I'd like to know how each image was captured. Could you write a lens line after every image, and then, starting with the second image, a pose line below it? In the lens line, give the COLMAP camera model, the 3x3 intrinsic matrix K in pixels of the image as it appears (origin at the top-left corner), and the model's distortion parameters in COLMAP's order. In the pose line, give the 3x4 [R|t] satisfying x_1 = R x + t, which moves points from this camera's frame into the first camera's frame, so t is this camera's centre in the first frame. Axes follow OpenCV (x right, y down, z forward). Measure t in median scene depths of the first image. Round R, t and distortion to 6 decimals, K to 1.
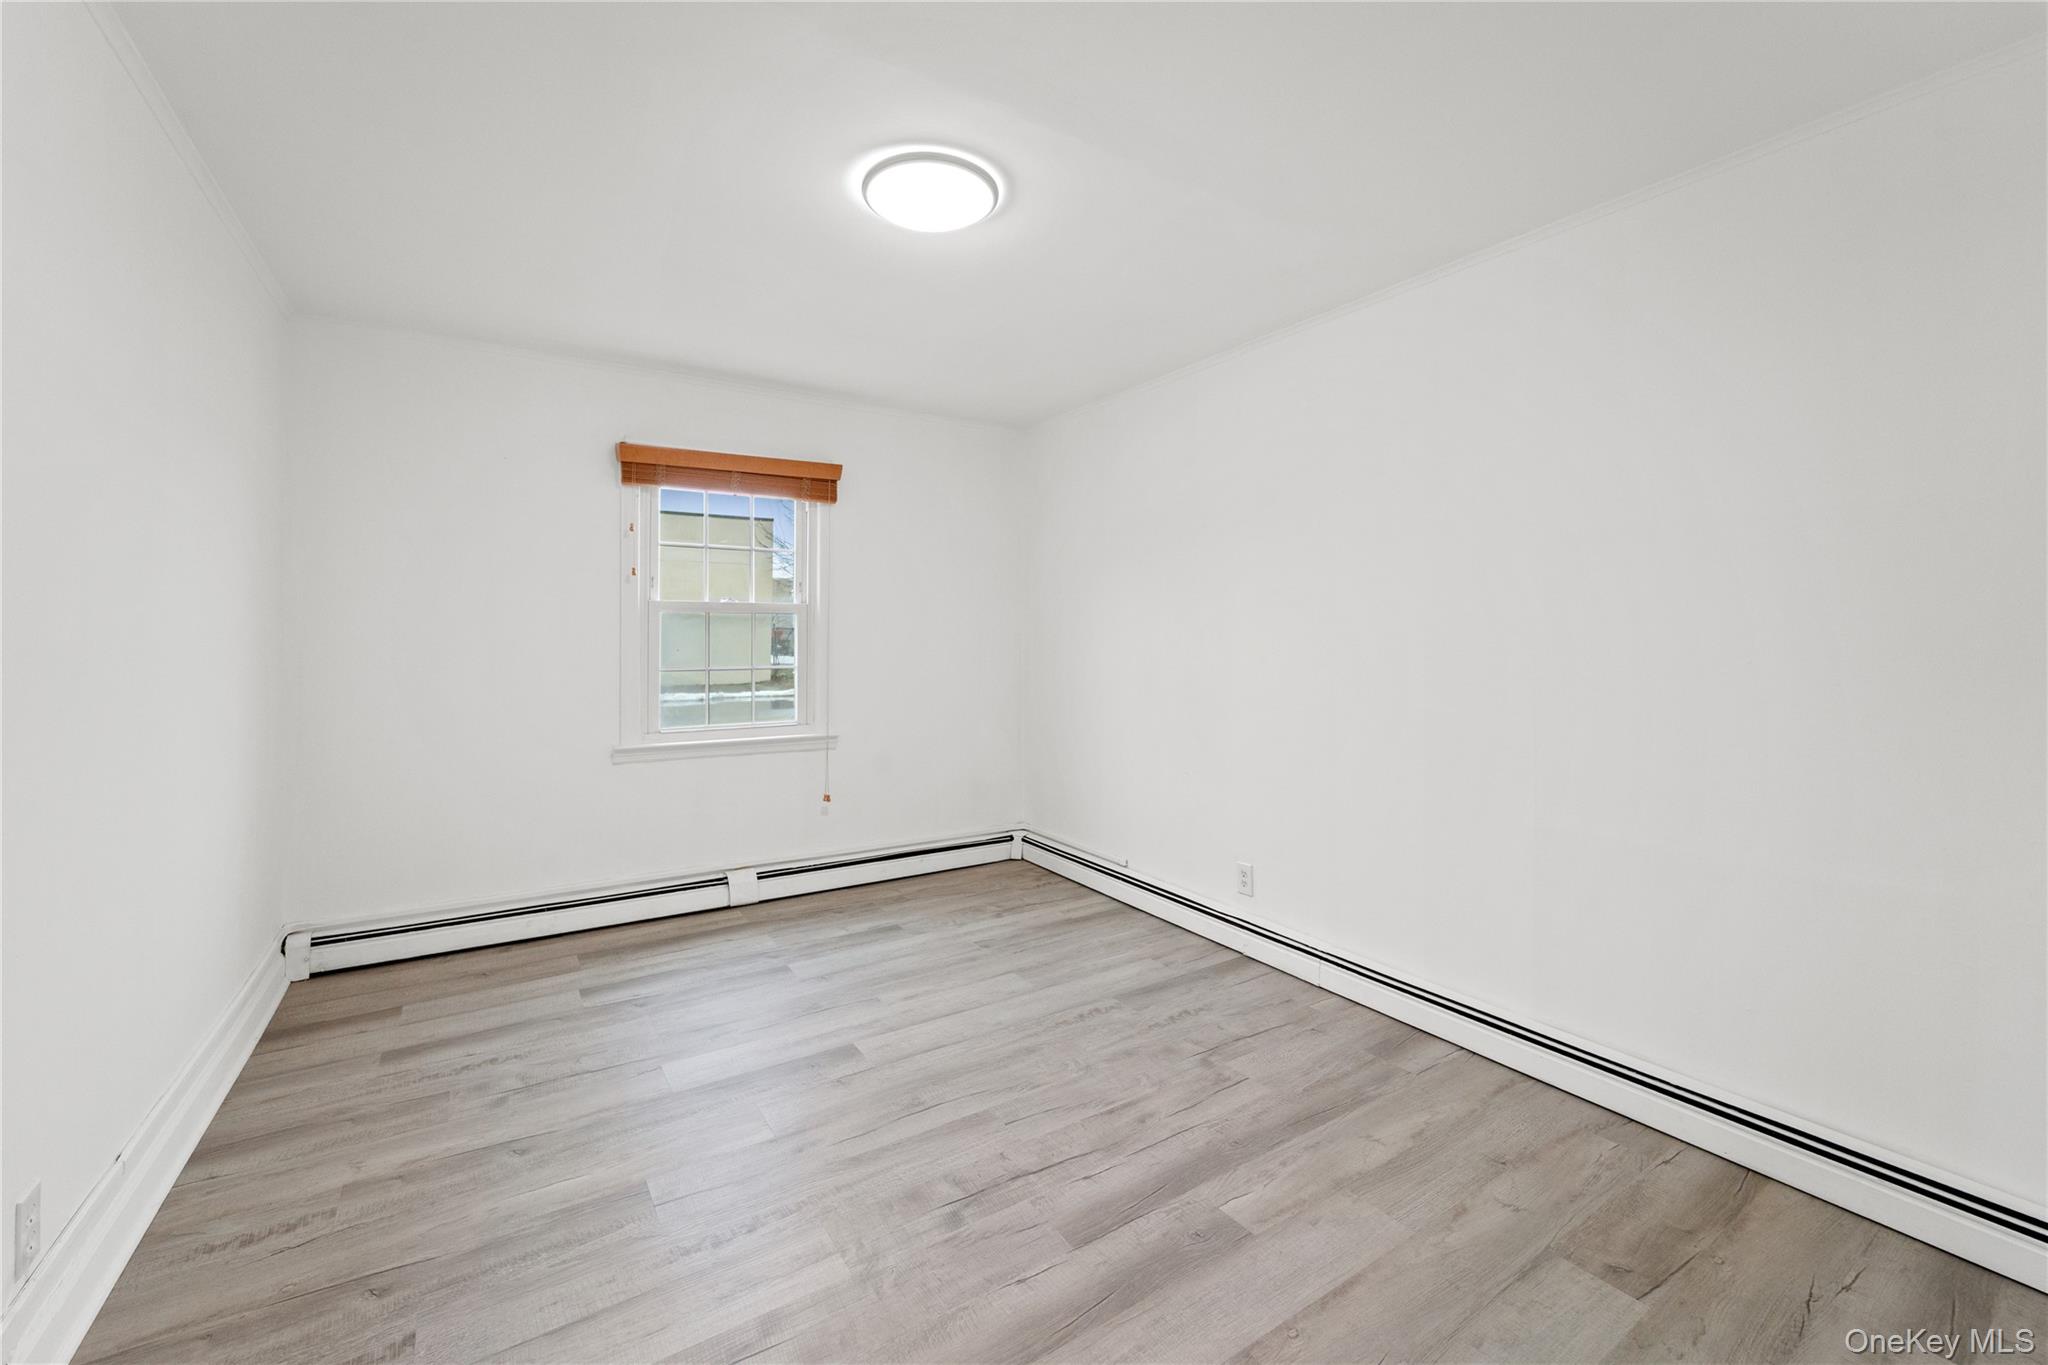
lens RADIAL K [[837.8, 0, 1032.6], [0, 837.8, 612.1], [0, 0, 1]] dist [0.000679, -0.002389]
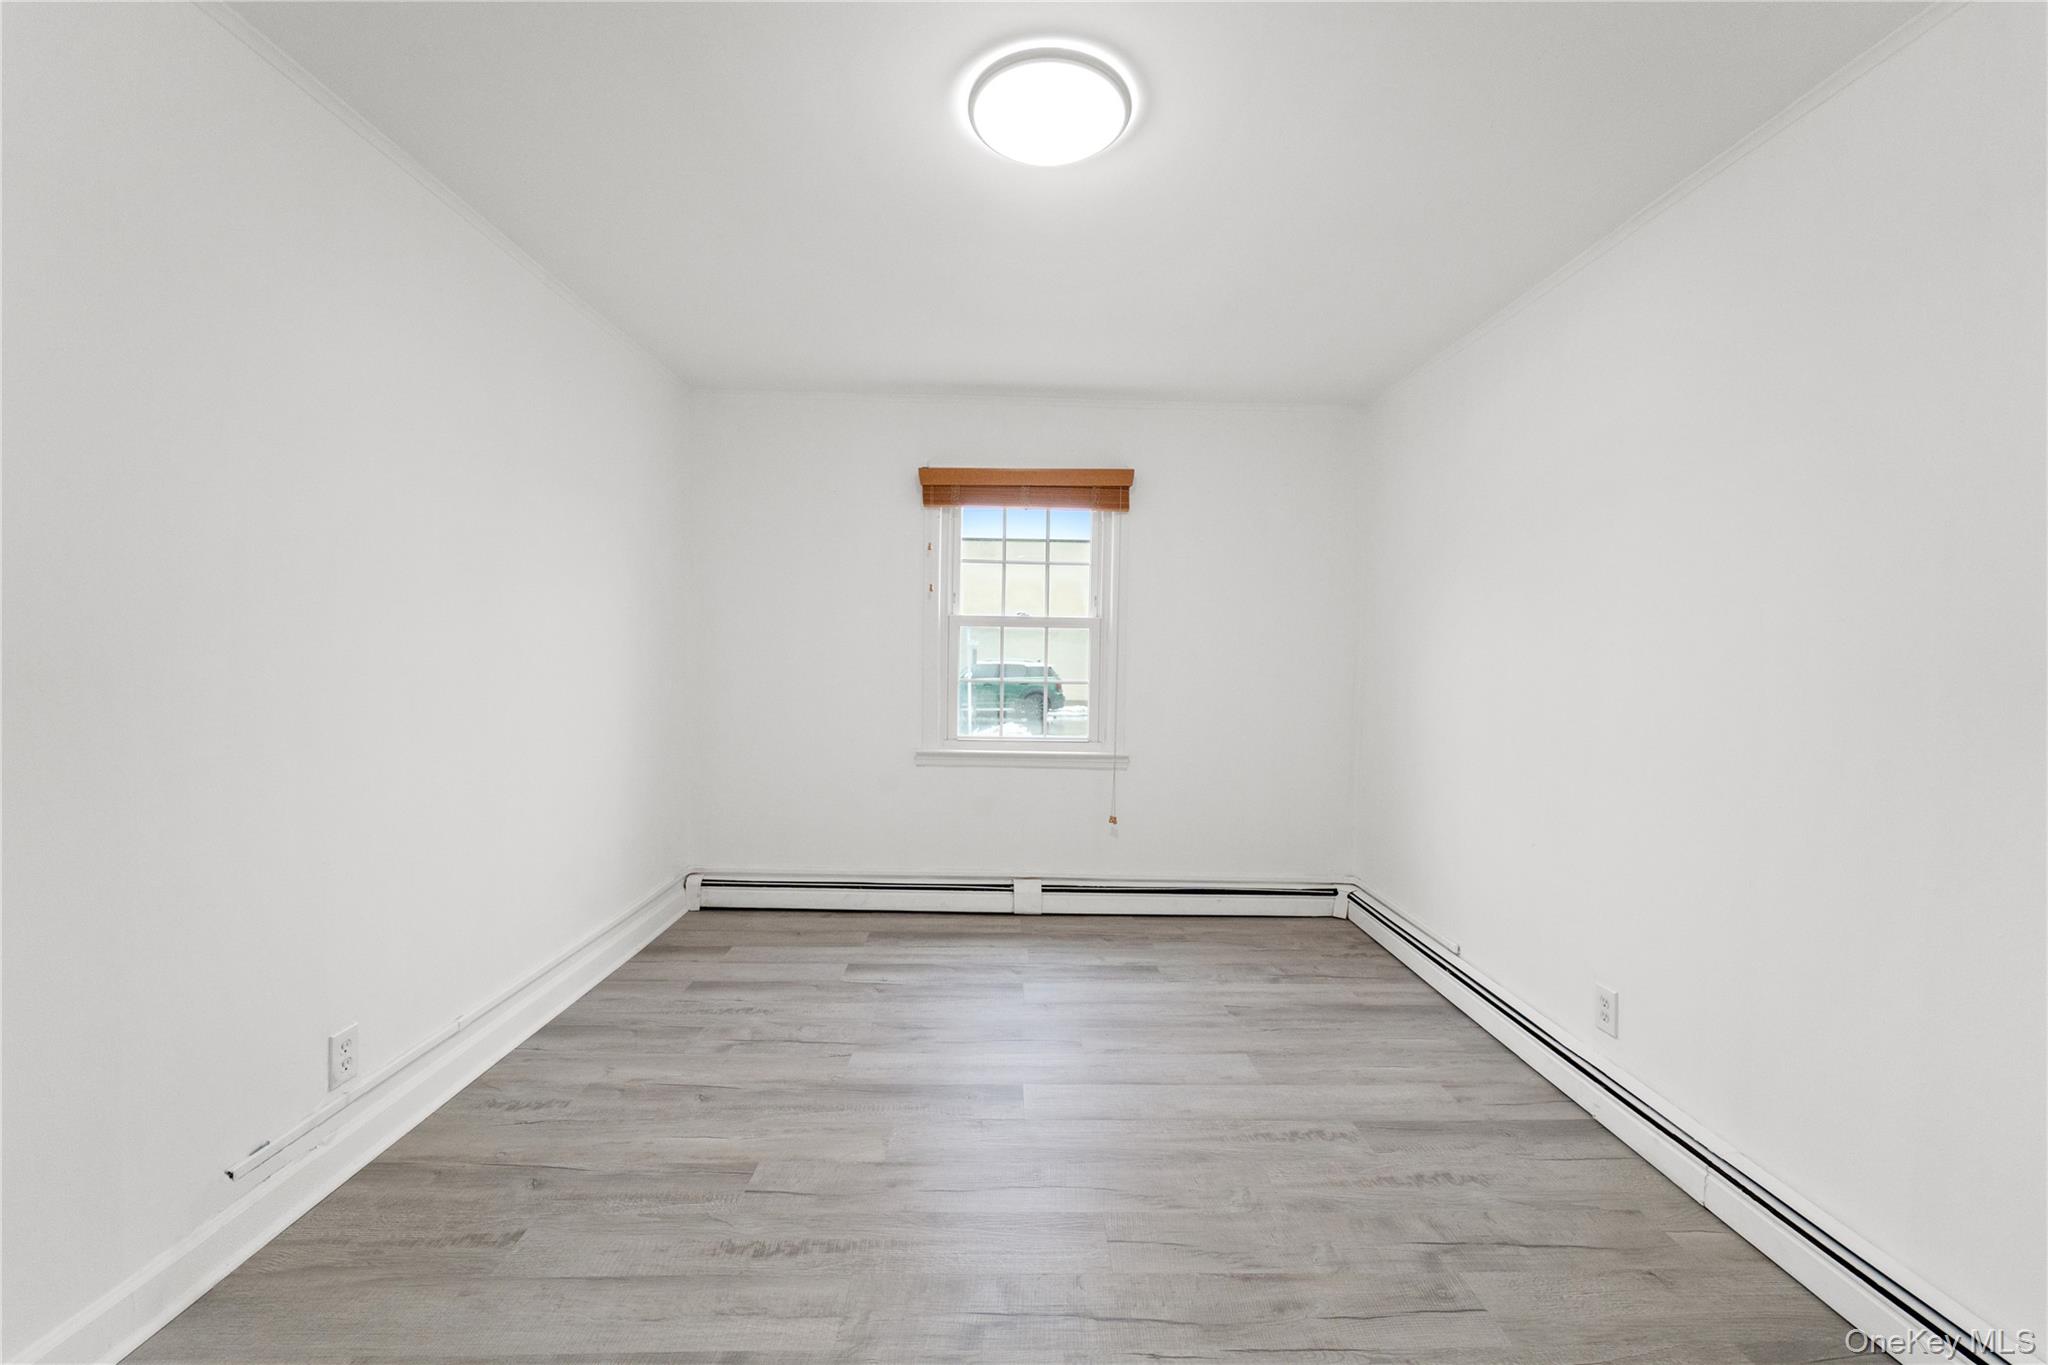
lens RADIAL K [[817.3, 0, 1029.5], [0, 817.3, 670.3], [0, 0, 1]] dist [-0.001233, -0.000691]
pose [[0.848014, 0.024033, -0.529428, 0.230449], [-0.000993, 0.999042, 0.043761, 0.012975], [0.529973, -0.036584, 0.847225, 0.222123]]
